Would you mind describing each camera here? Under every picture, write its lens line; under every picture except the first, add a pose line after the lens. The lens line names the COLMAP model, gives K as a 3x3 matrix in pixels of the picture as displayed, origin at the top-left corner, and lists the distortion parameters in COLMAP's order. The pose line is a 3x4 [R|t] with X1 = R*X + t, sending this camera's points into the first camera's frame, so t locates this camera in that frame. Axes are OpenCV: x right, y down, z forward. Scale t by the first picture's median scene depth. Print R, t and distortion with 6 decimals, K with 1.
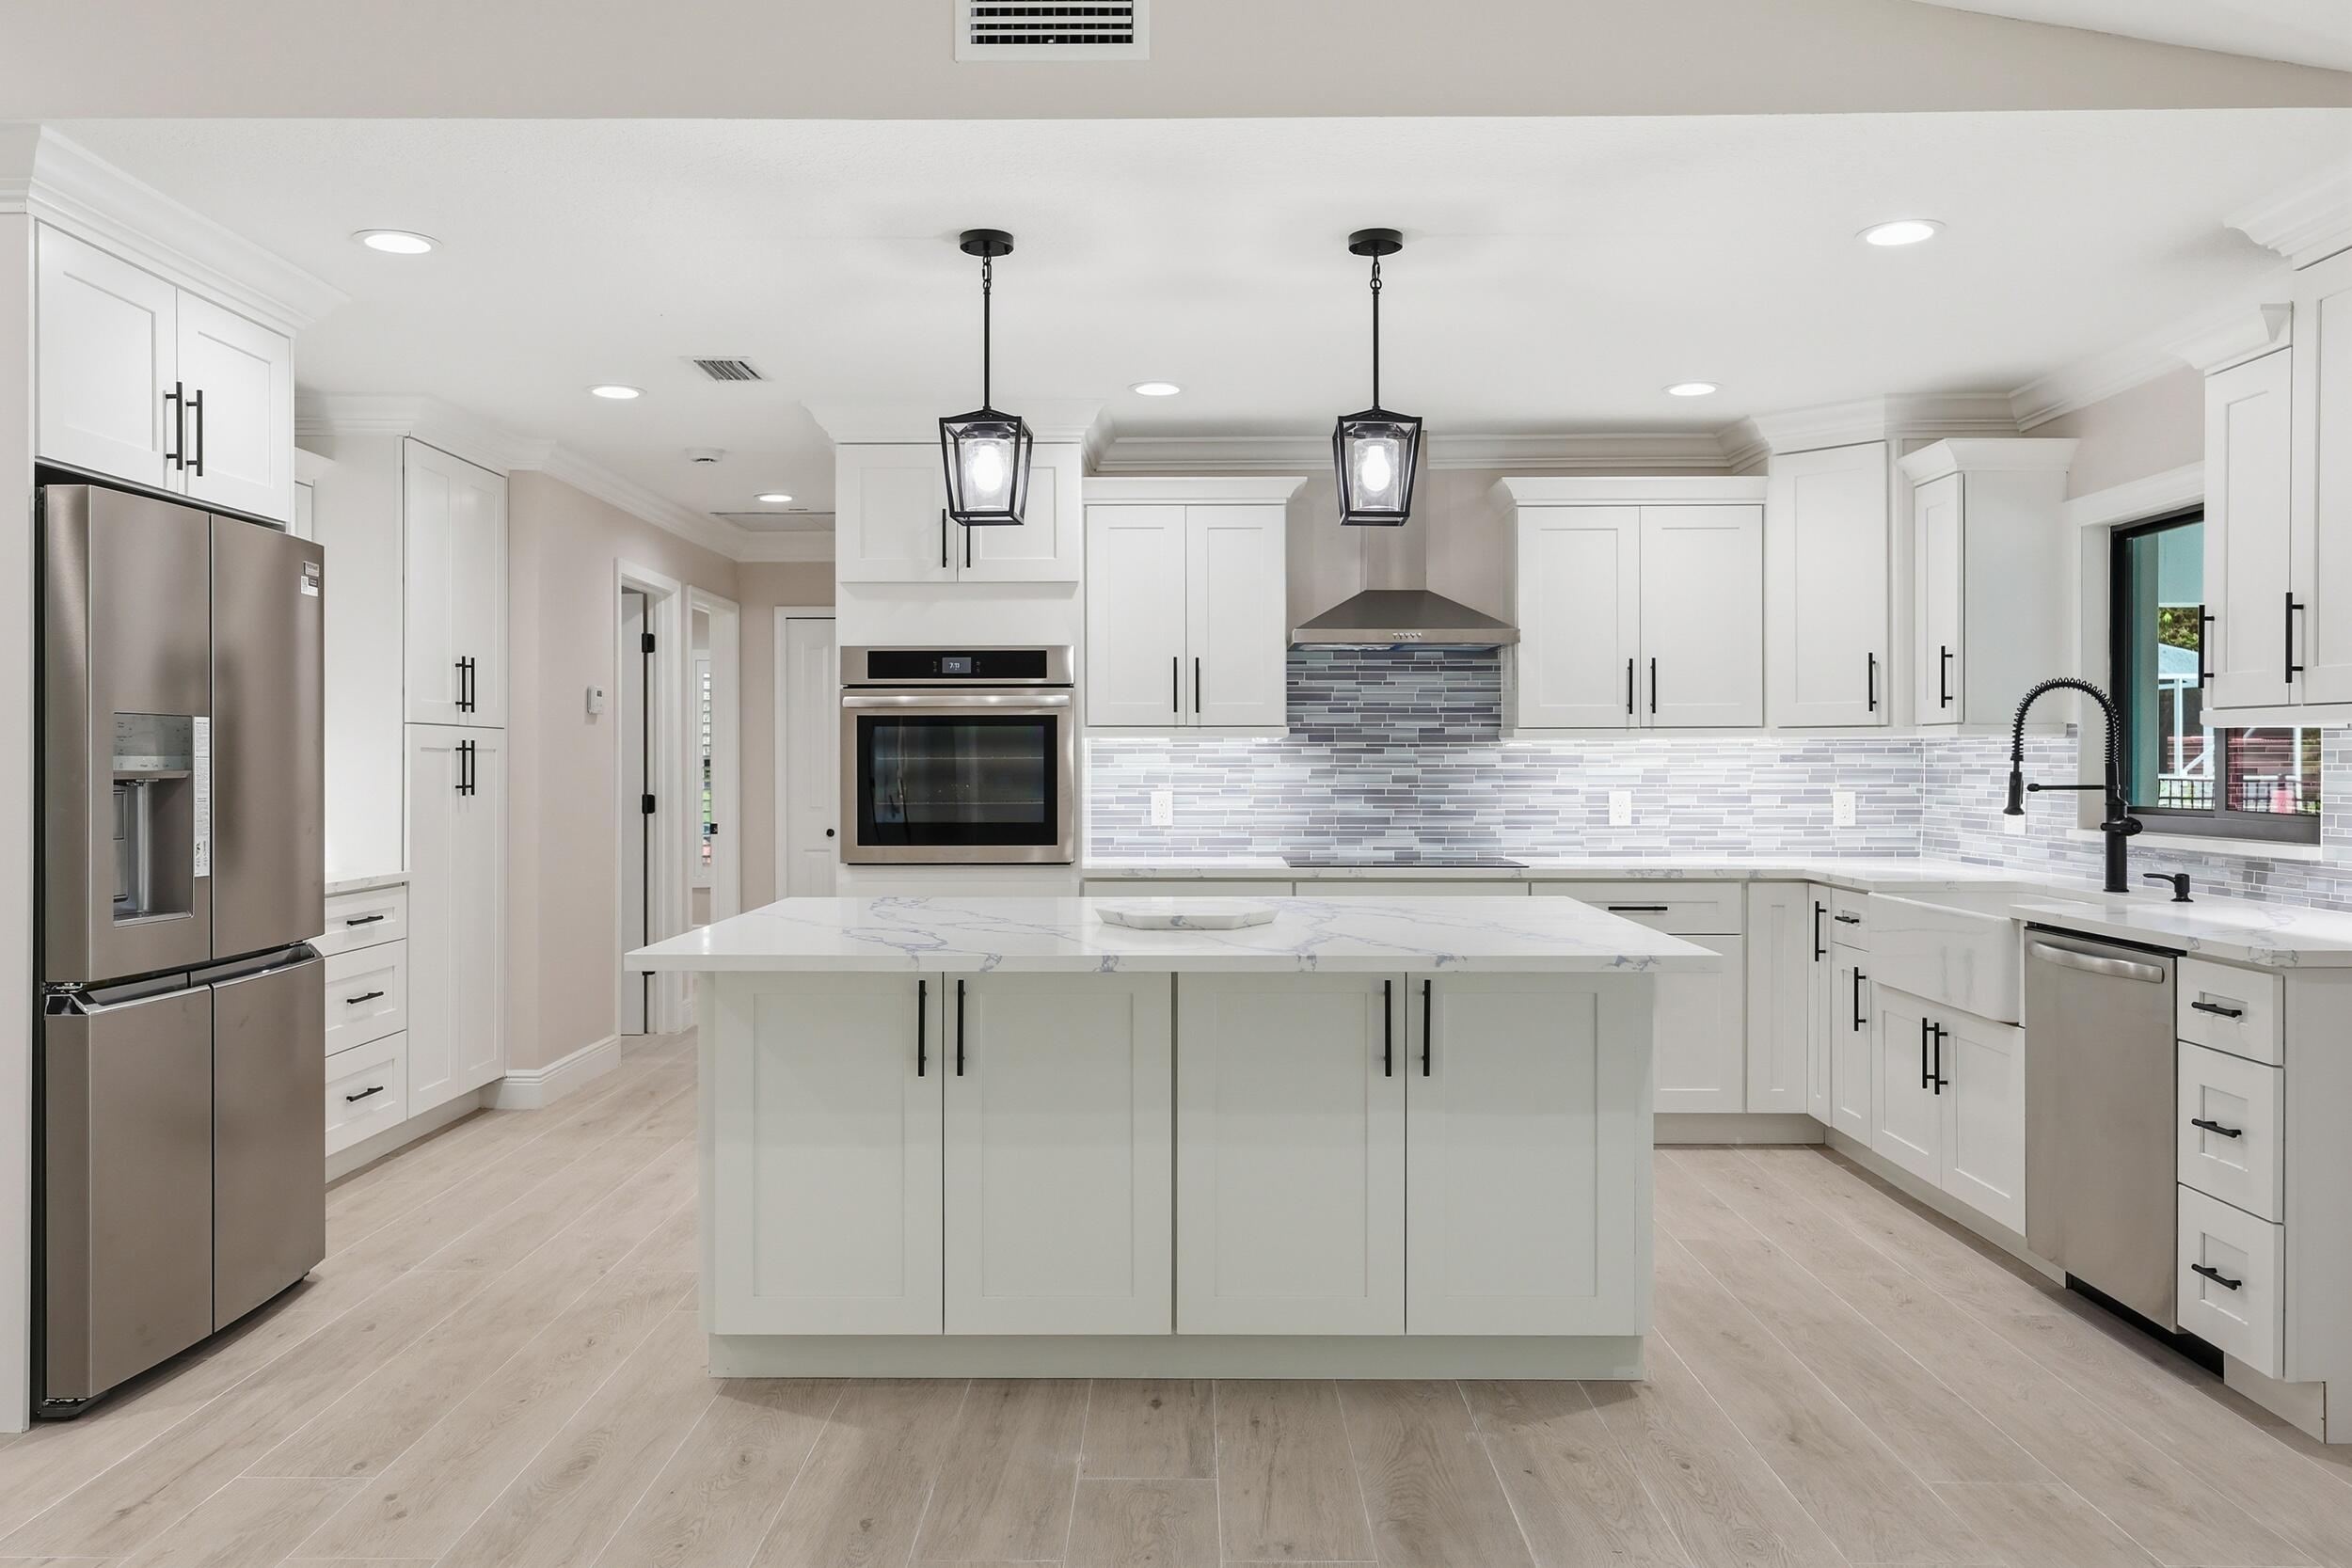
lens RADIAL K [[1704.9, 0, 1181.3], [0, 1704.9, 759.3], [0, 0, 1]] dist [-0.000059, -0.001028]
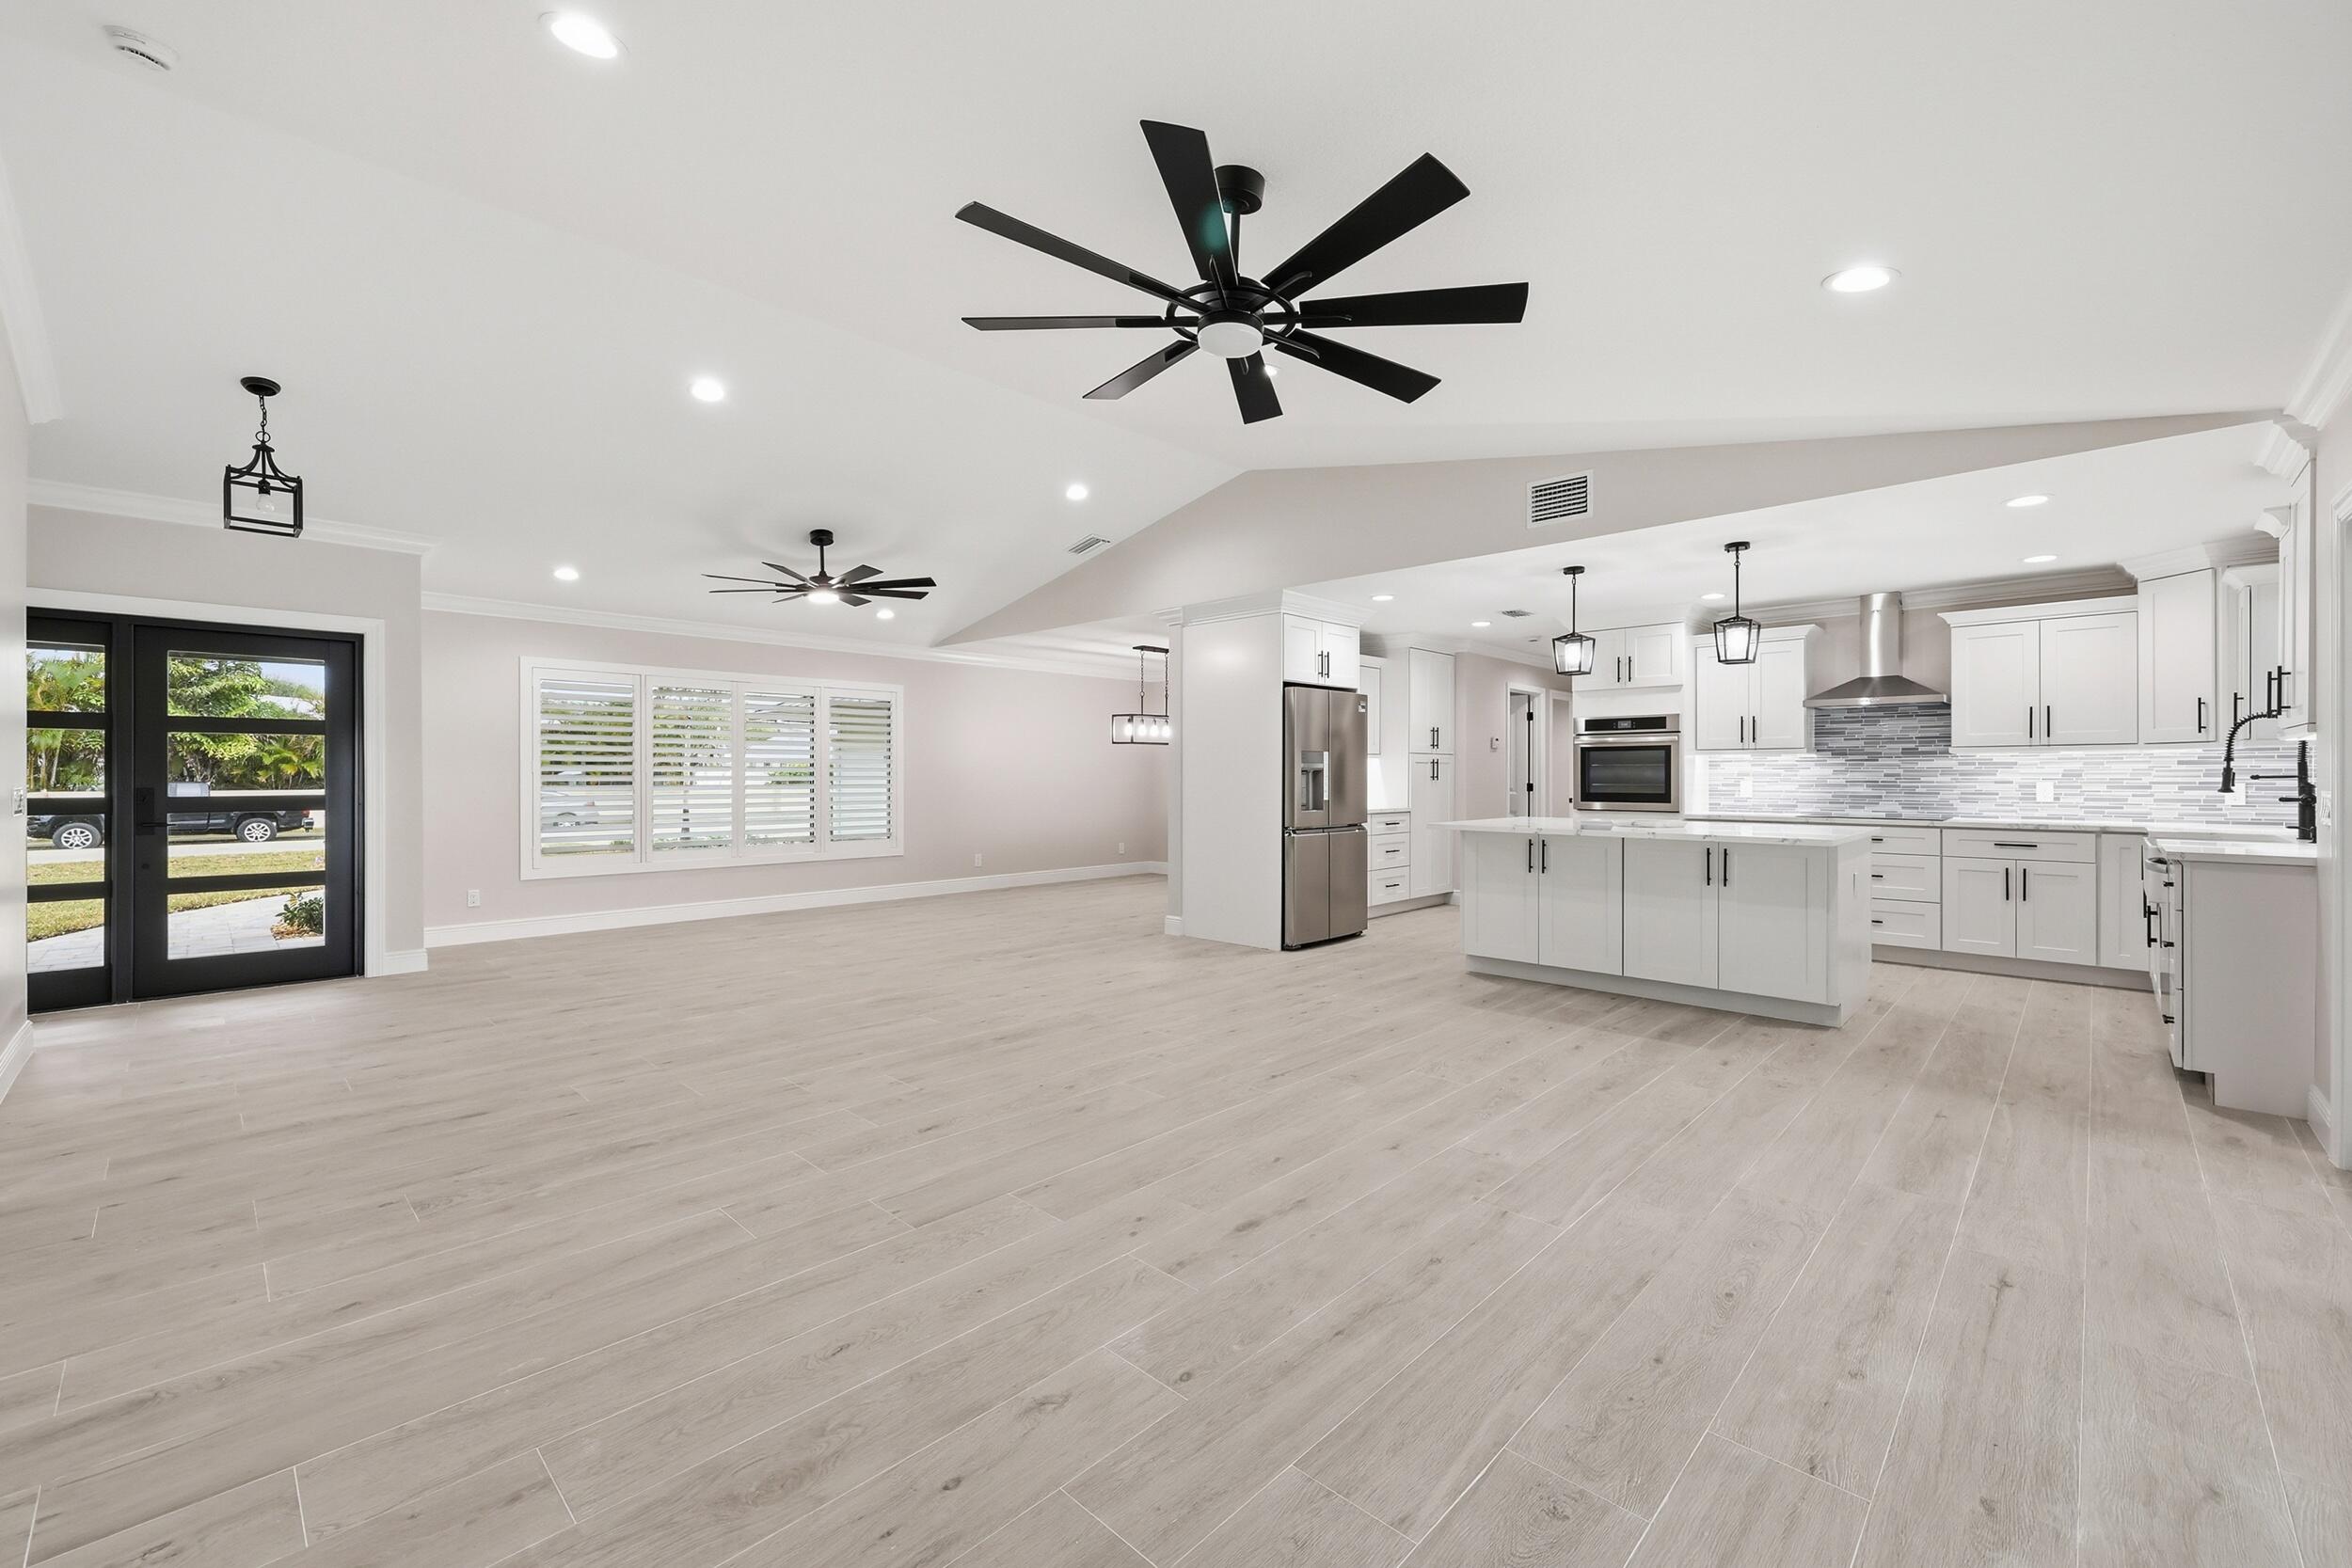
lens RADIAL K [[964.4, 0, 1169.1], [0, 964.4, 772.2], [0, 0, 1]] dist [-0.002319, 0.000417]
pose [[0.719671, -0.000928, -0.694315, 0.333344], [0.000055, 0.999999, -0.001280, 0.011076], [0.694315, 0.000883, 0.719670, -0.370052]]
